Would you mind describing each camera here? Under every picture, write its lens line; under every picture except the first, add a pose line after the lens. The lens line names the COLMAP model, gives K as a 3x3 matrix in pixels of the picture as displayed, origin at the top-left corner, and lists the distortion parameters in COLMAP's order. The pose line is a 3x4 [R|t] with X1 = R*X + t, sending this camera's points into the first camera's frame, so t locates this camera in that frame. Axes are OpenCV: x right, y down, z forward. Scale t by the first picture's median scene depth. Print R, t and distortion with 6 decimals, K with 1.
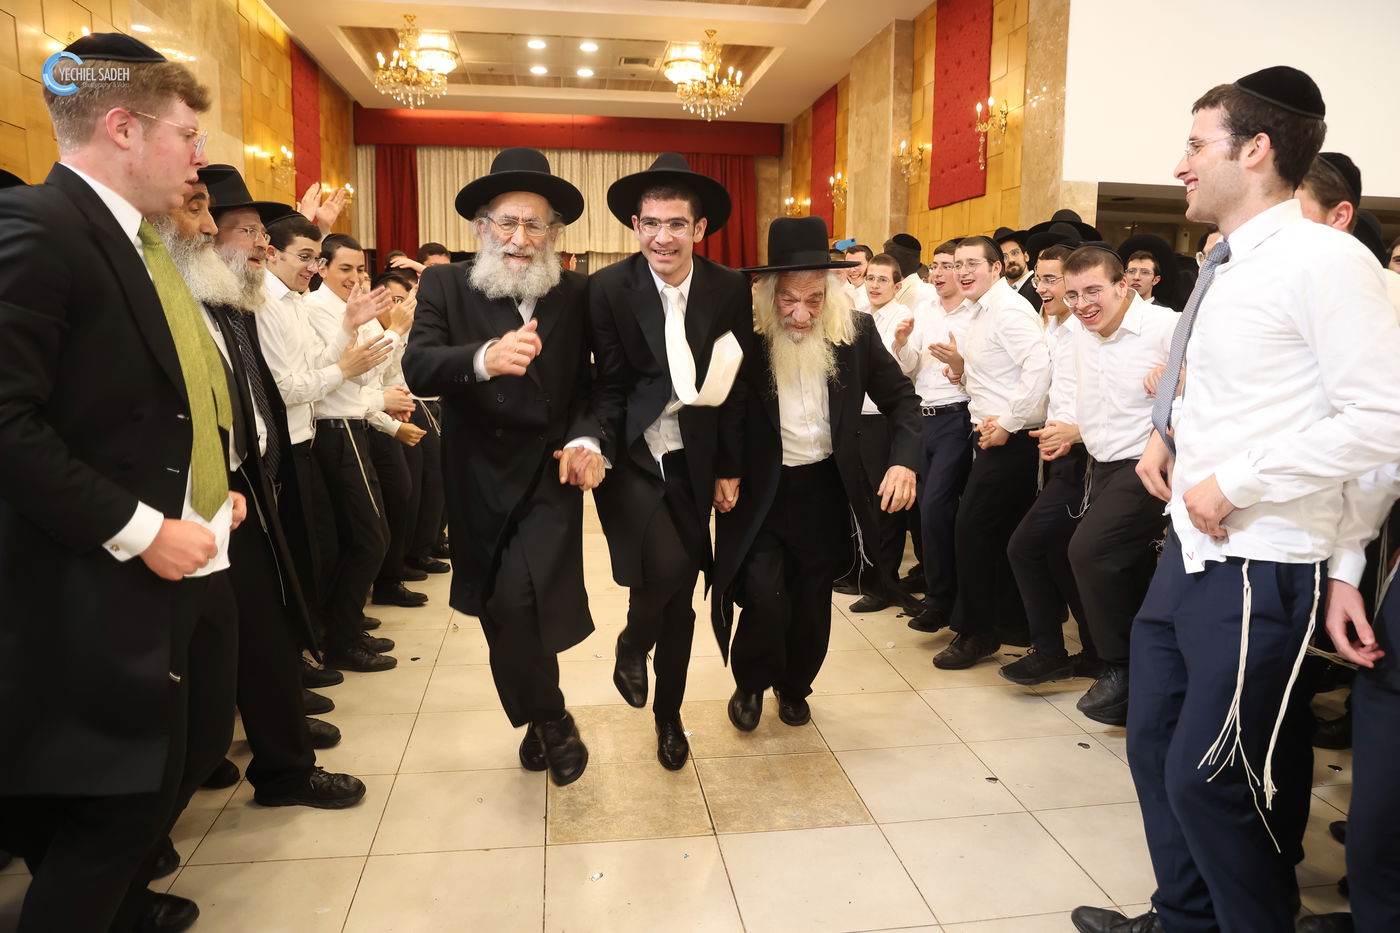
lens RADIAL K [[979.1, 0, 698.2], [0, 979.1, 458.5], [0, 0, 1]] dist [-0.008517, 0.002940]
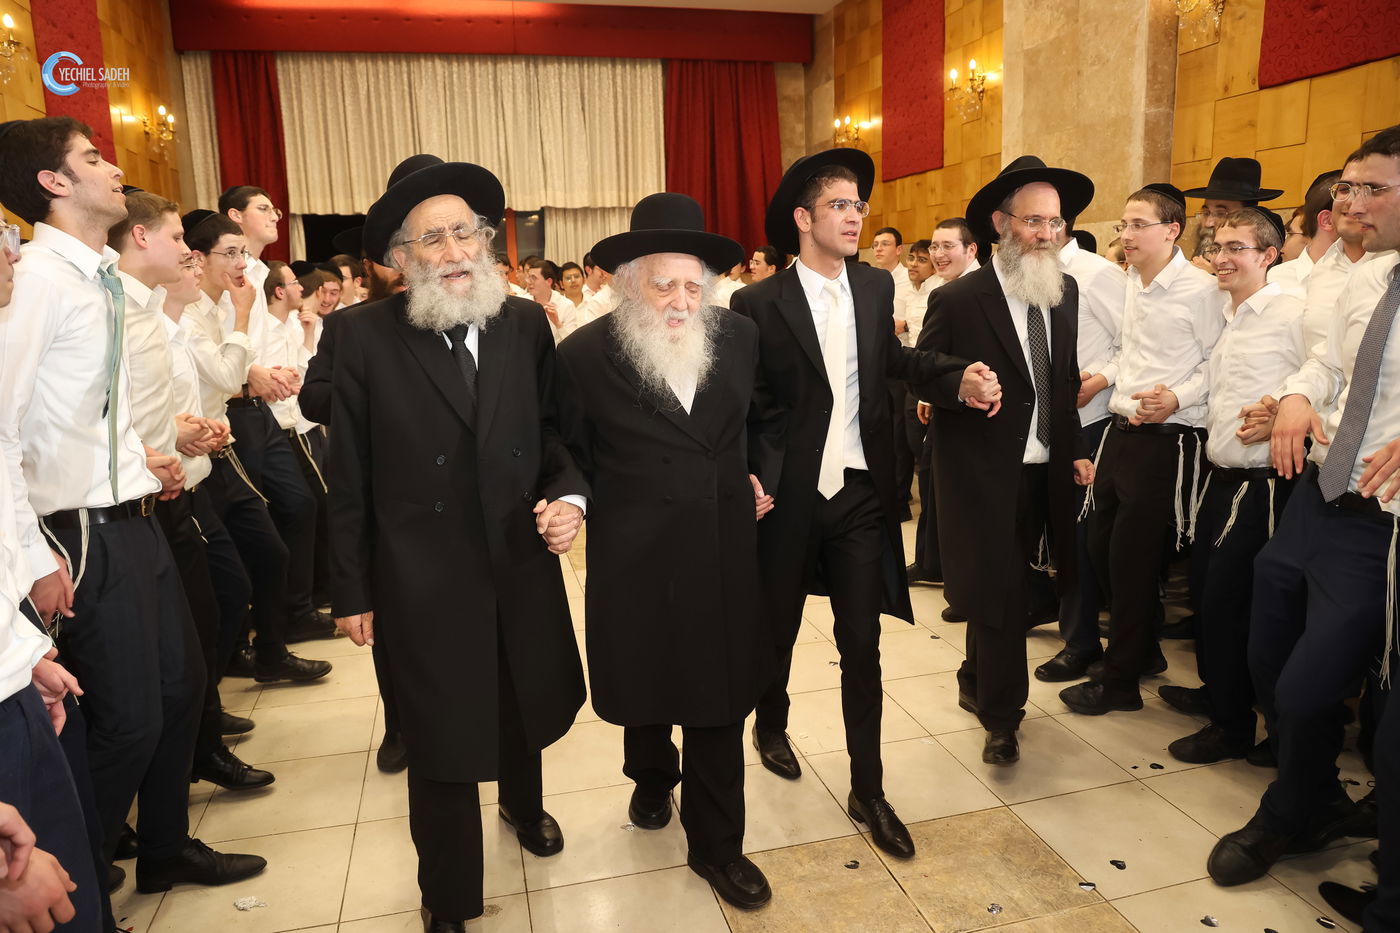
lens RADIAL K [[979.1, 0, 706.6], [0, 979.1, 456.4], [0, 0, 1]] dist [-0.008517, 0.002940]
pose [[0.993309, -0.058535, 0.099552, -0.082478], [0.055384, 0.997882, 0.034134, -0.056449], [-0.101339, -0.028392, 0.994447, 0.313839]]
